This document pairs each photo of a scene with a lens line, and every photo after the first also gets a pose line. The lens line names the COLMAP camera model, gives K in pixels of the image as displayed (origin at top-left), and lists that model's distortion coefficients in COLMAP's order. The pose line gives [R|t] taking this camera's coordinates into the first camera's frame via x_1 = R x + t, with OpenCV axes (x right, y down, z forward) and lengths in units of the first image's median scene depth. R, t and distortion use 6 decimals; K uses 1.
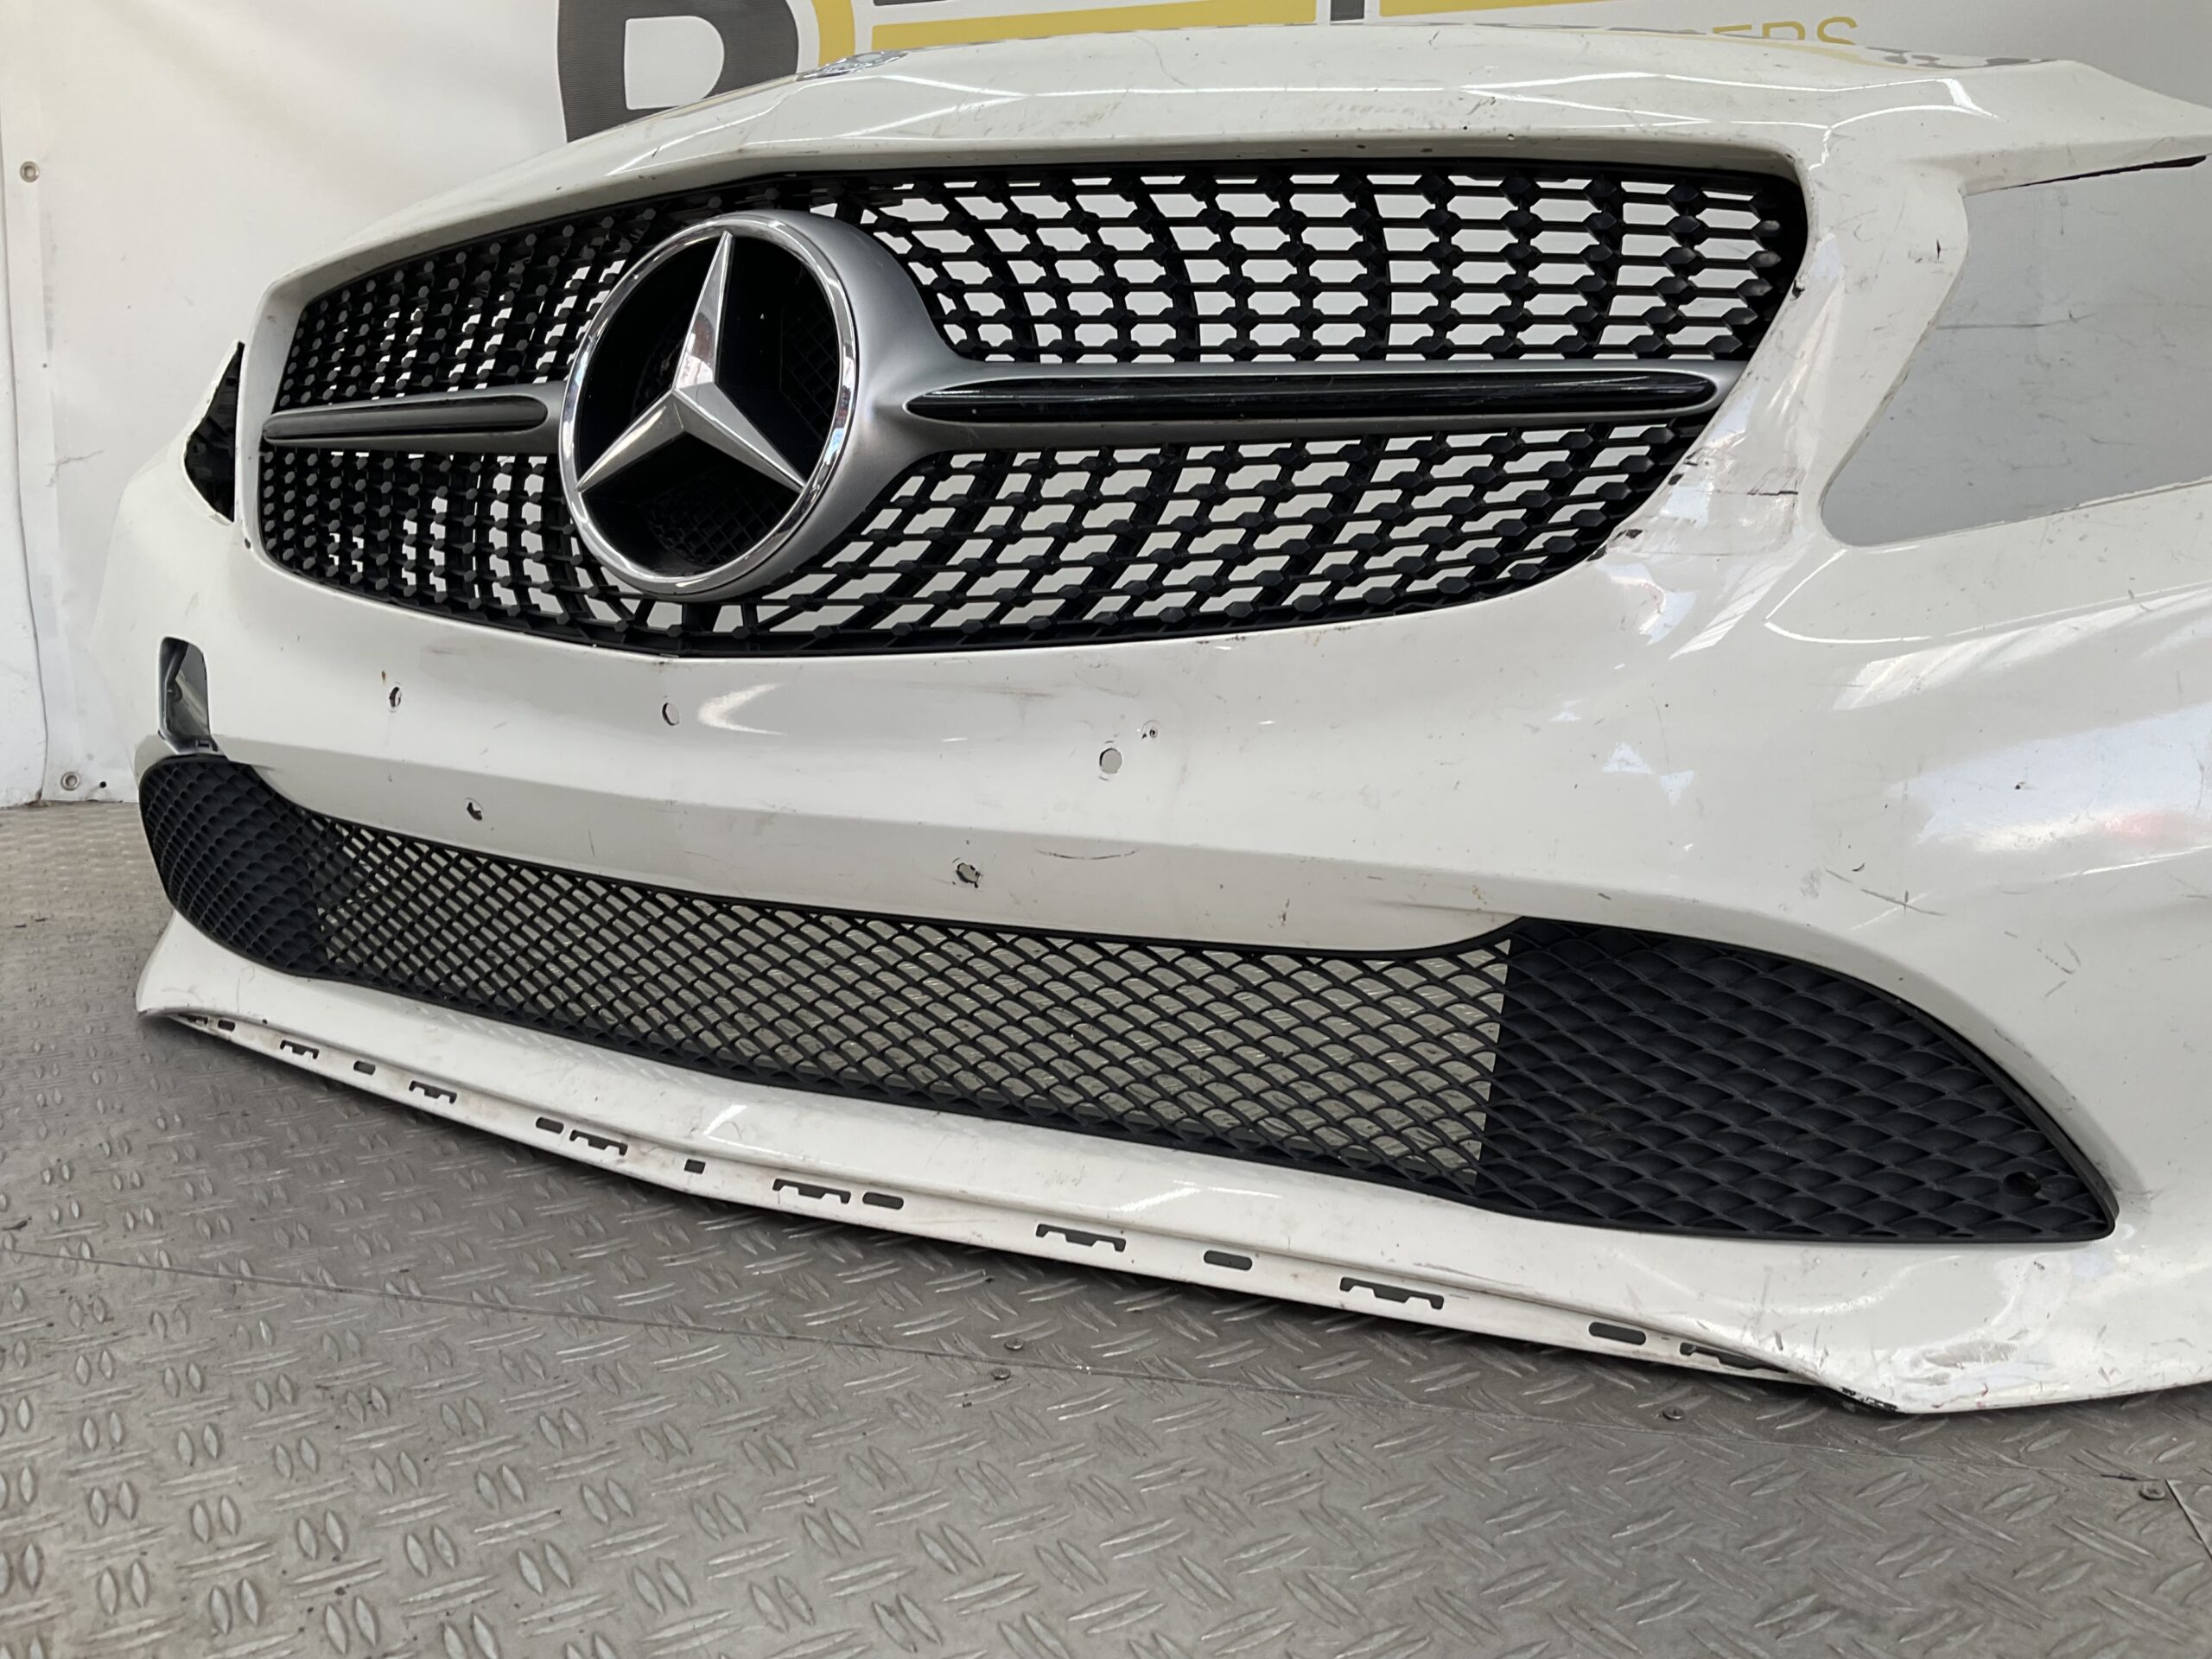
lens RADIAL K [[1807.6, 0, 1105.5], [0, 1807.6, 824.8], [0, 0, 1]] dist [0.113897, -0.233972]
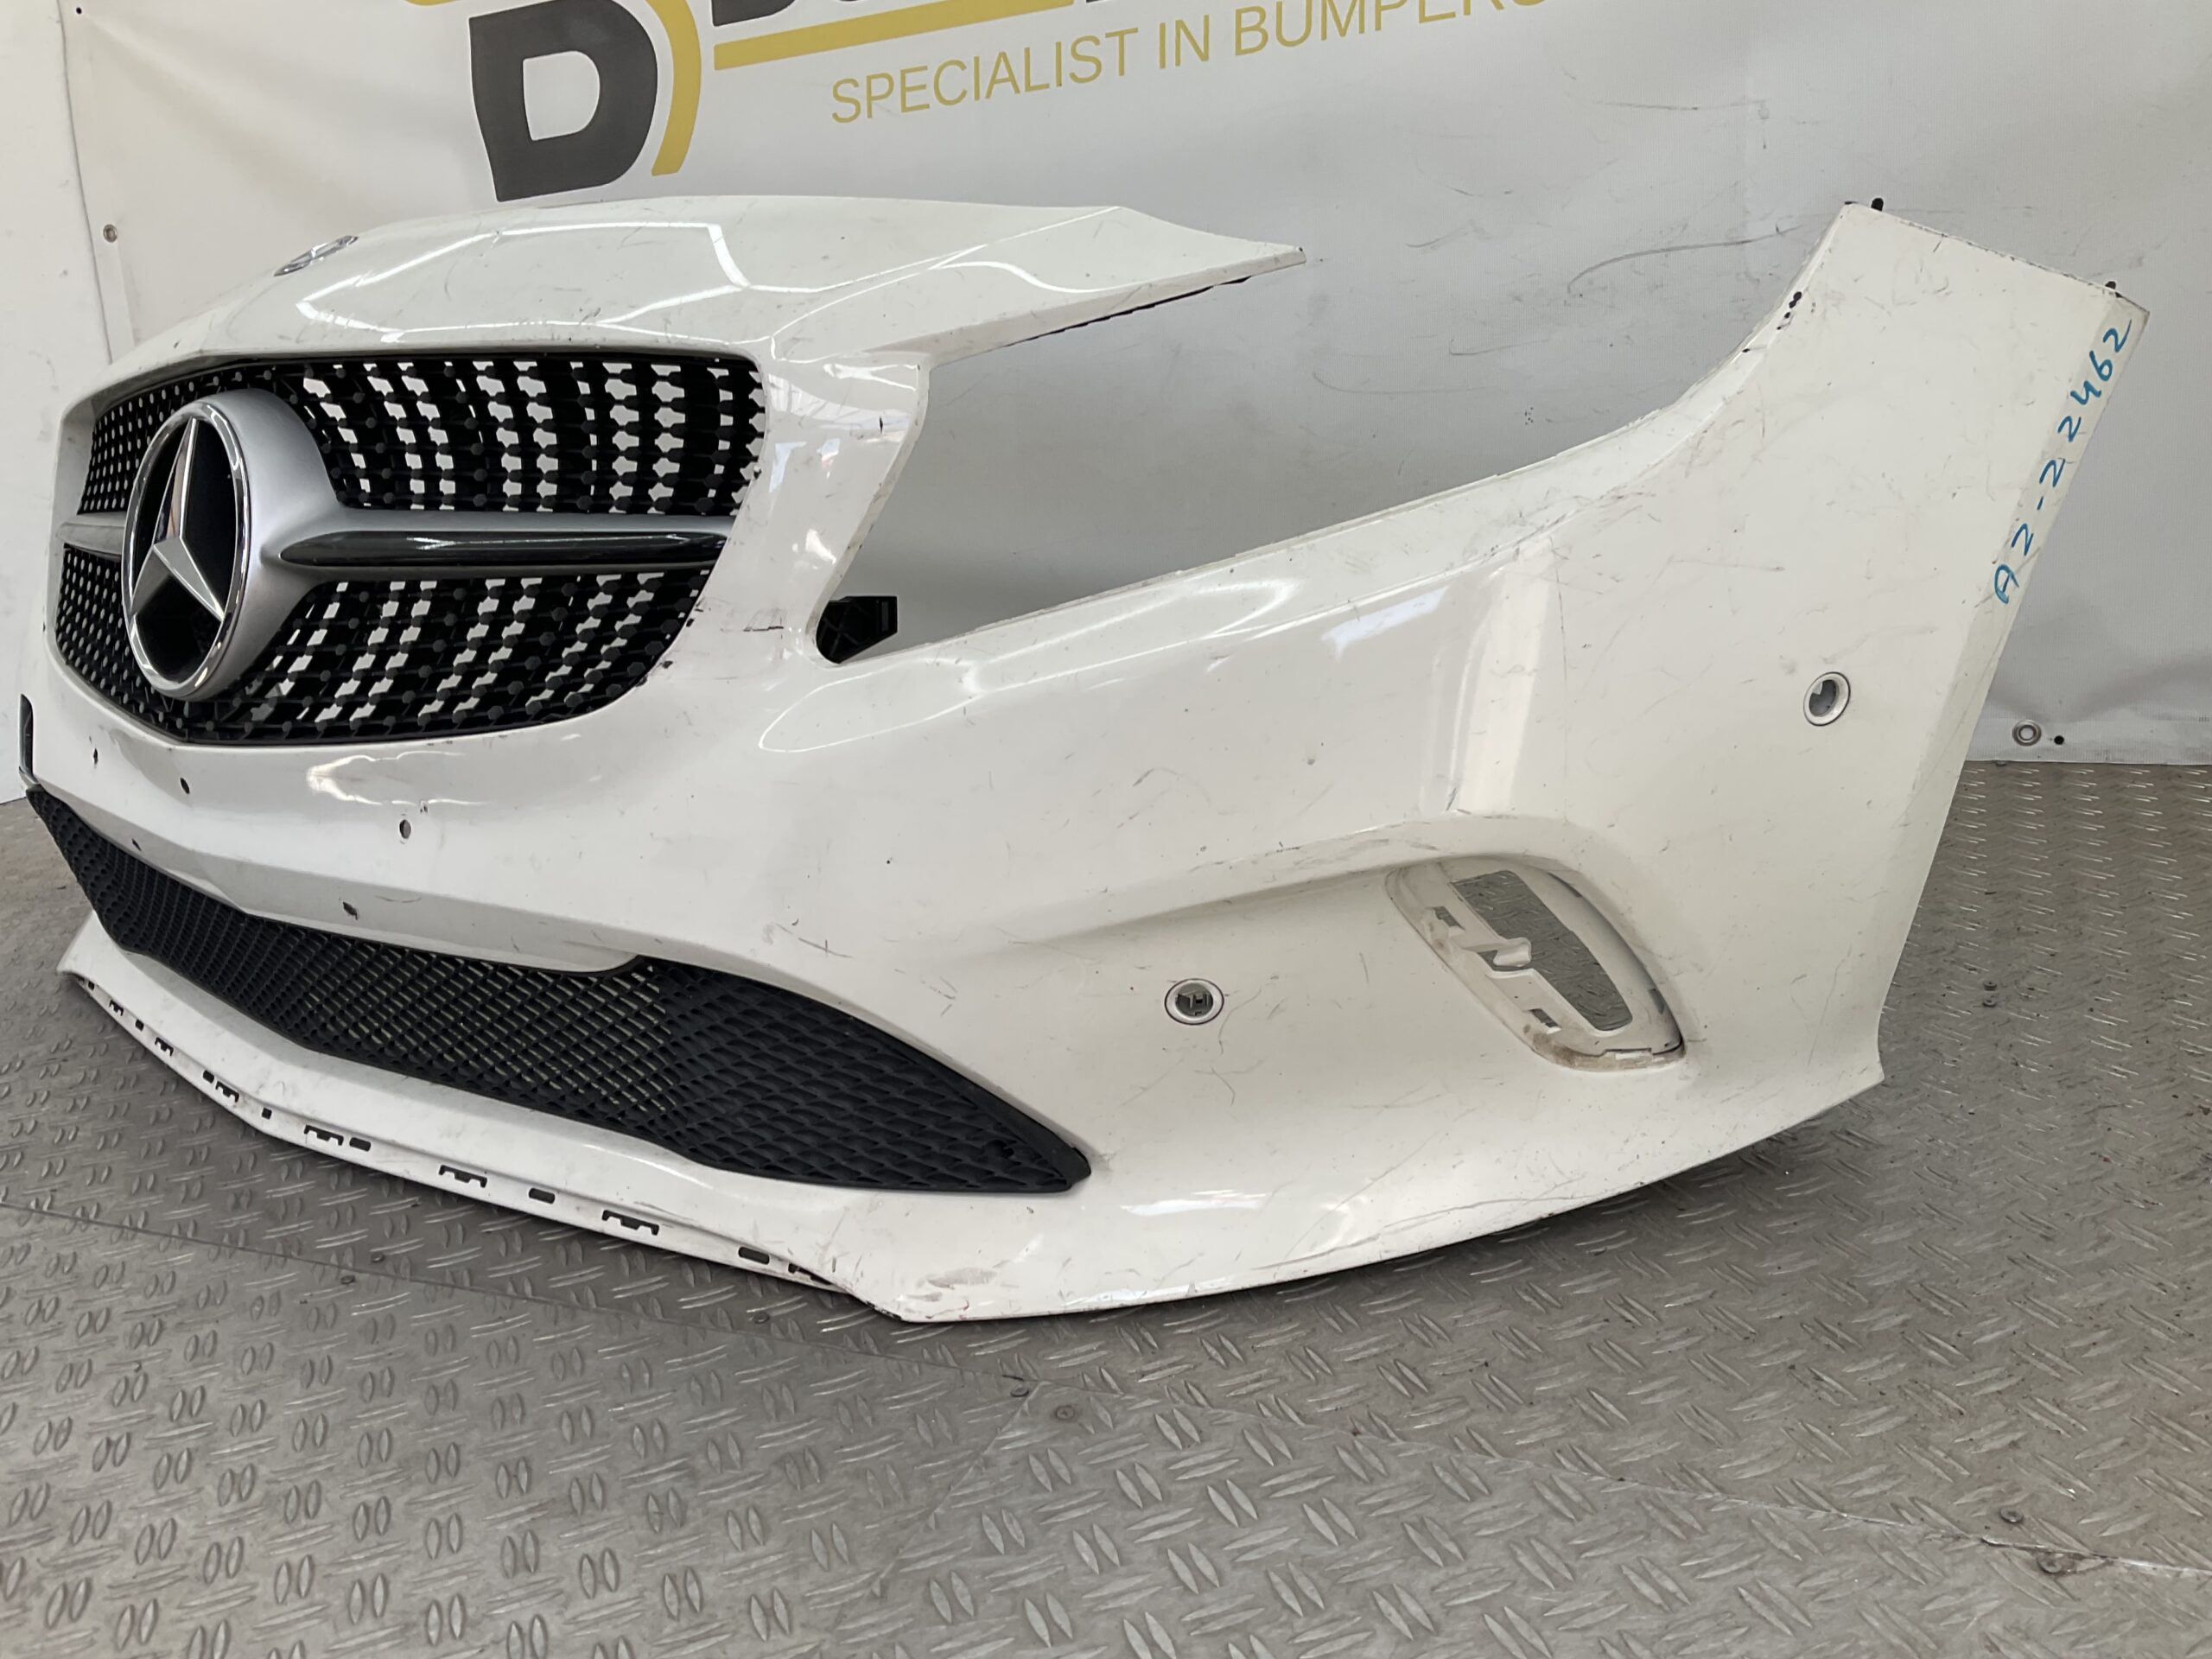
lens RADIAL K [[1818.3, 0, 1113.3], [0, 1818.3, 826.6], [0, 0, 1]] dist [0.126002, -0.316630]
pose [[0.979034, -0.031963, -0.201174, 0.779887], [0.051132, 0.994554, 0.090821, -0.132864], [0.197175, -0.099203, 0.975336, -0.204375]]
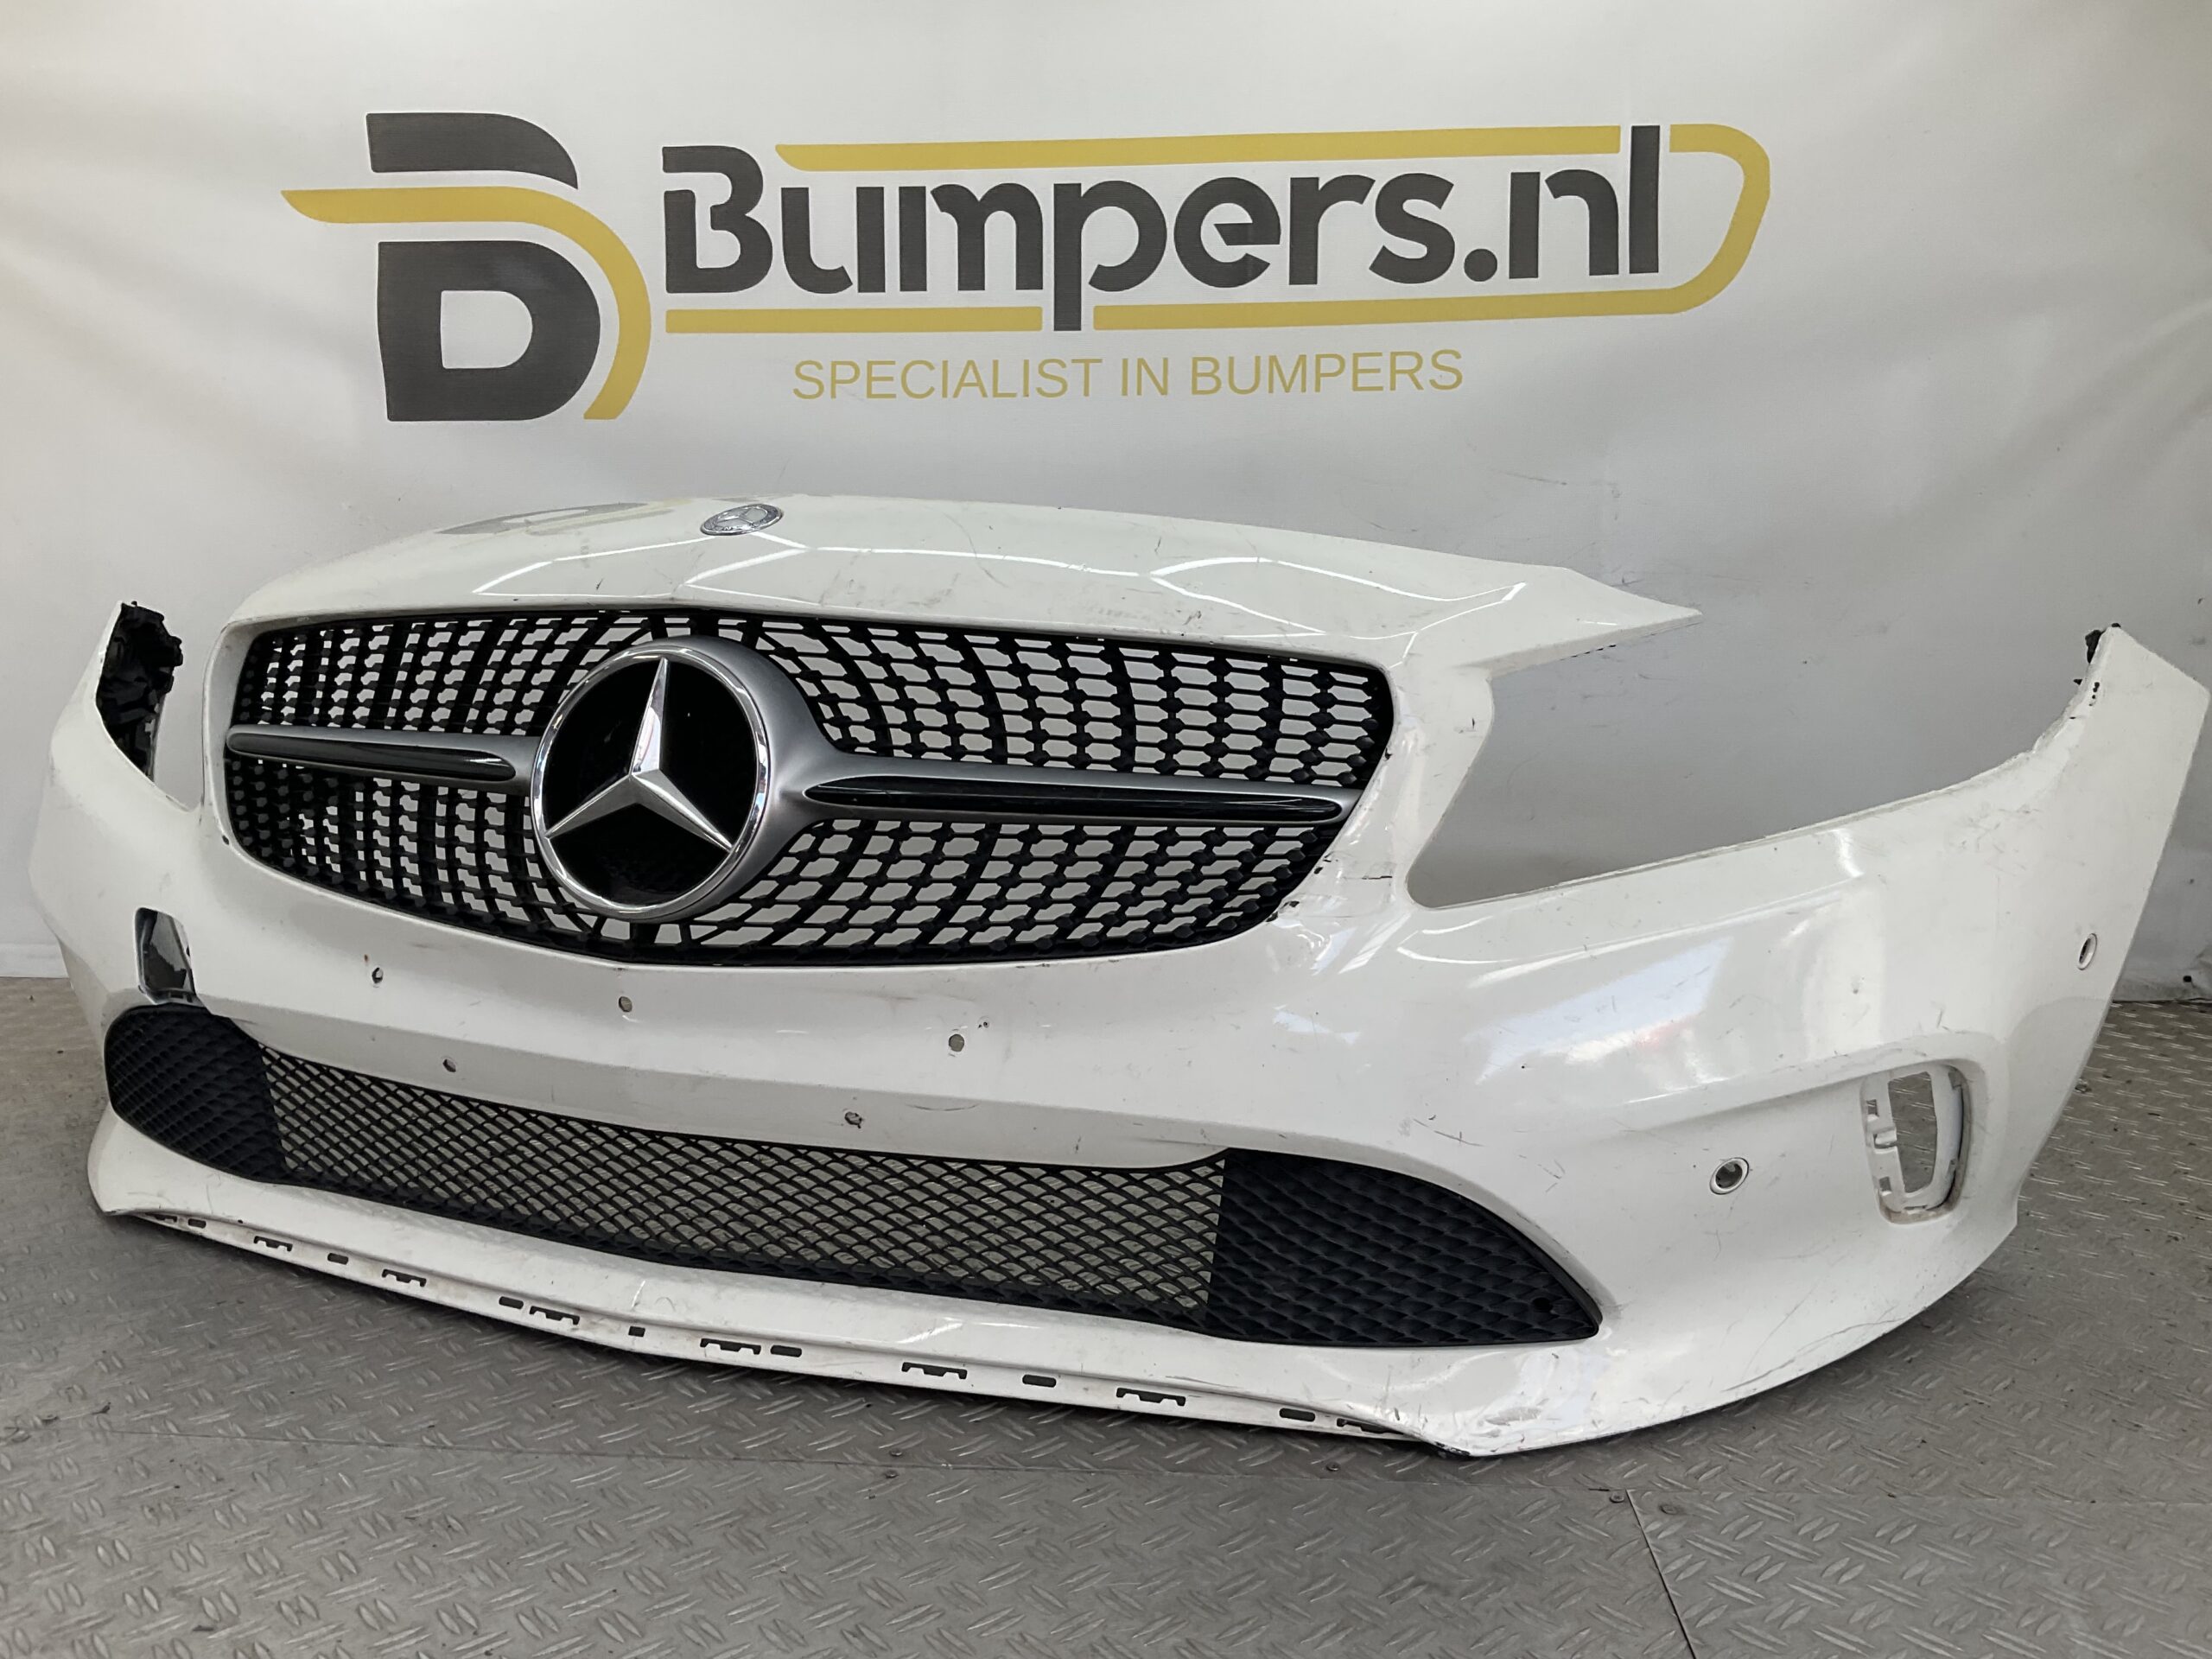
lens RADIAL K [[1807.6, 0, 1105.5], [0, 1807.6, 824.8], [0, 0, 1]] dist [0.113897, -0.233972]
pose [[0.986573, -0.016104, 0.162526, -0.114246], [0.020182, 0.999521, -0.023471, -0.175802], [-0.162070, 0.026436, 0.986425, -0.473598]]
